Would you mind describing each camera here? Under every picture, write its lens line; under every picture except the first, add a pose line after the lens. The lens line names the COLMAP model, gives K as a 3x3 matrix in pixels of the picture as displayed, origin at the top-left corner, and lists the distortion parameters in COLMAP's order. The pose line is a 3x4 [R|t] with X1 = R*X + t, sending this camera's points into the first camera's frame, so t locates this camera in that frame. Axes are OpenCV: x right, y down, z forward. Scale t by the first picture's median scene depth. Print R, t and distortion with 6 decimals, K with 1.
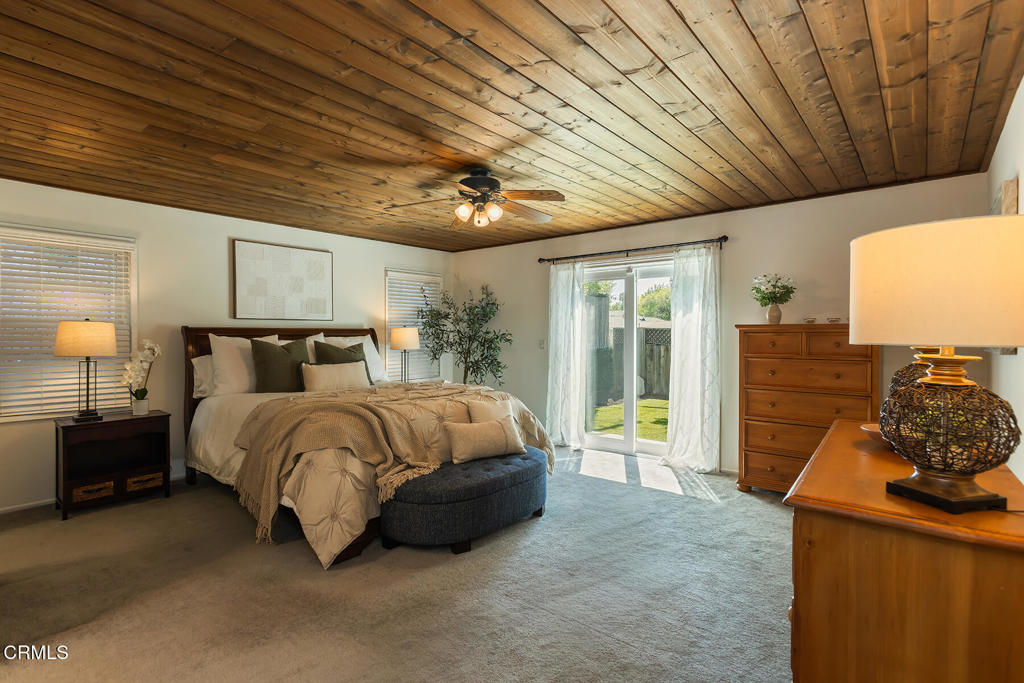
lens RADIAL K [[495.4, 0, 516.9], [0, 495.4, 338.5], [0, 0, 1]] dist [-0.016409, 0.000699]
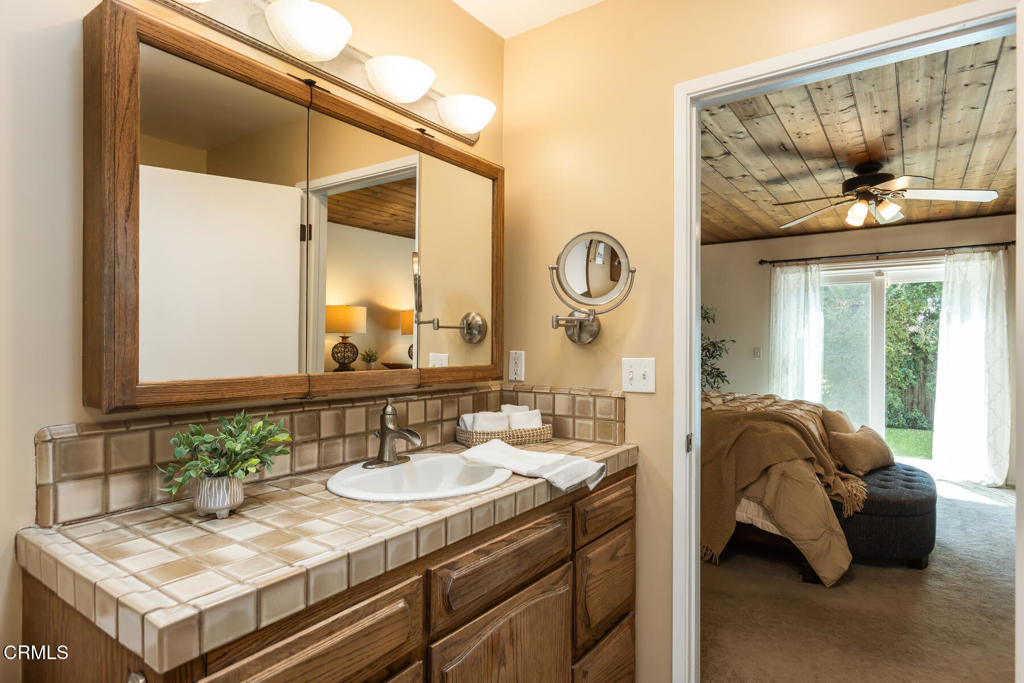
lens RADIAL K [[566.5, 0, 508.8], [0, 566.5, 344.7], [0, 0, 1]] dist [0.007094, 0.001634]
pose [[0.996873, -0.000582, 0.079014, -0.621304], [0.001106, 0.999978, -0.006586, 0.004114], [-0.079009, 0.006653, 0.996852, -0.028069]]
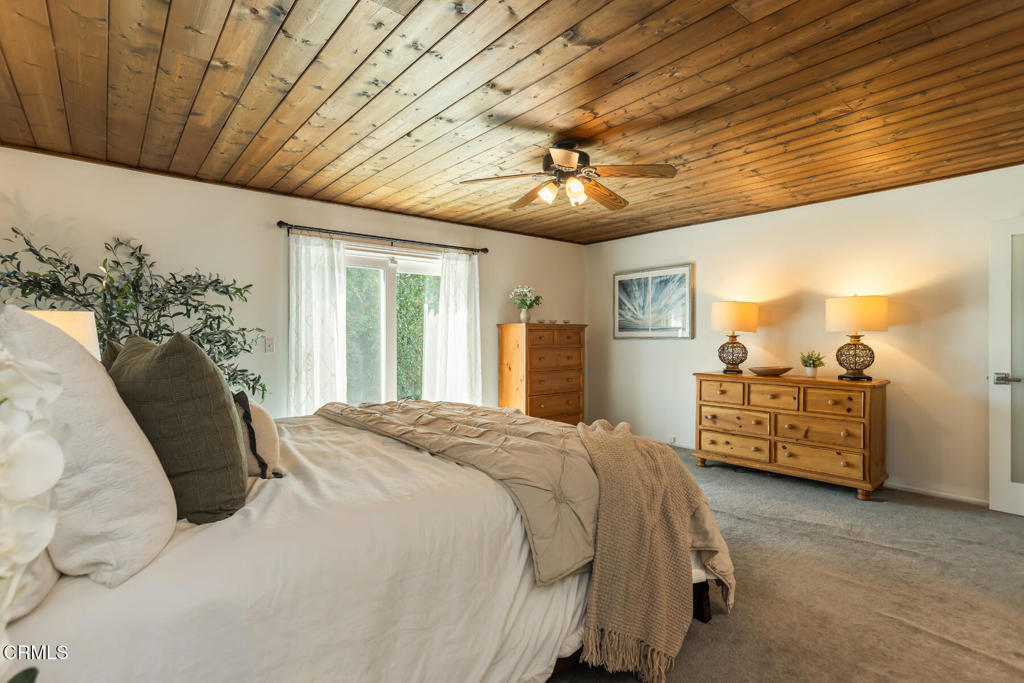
lens RADIAL K [[495.4, 0, 513.2], [0, 495.4, 337.7], [0, 0, 1]] dist [-0.016409, 0.000699]
pose [[0.180279, -0.012302, 0.983539, -0.698395], [0.010394, 0.999890, 0.010601, -0.003897], [-0.983561, 0.008312, 0.180387, 0.680133]]
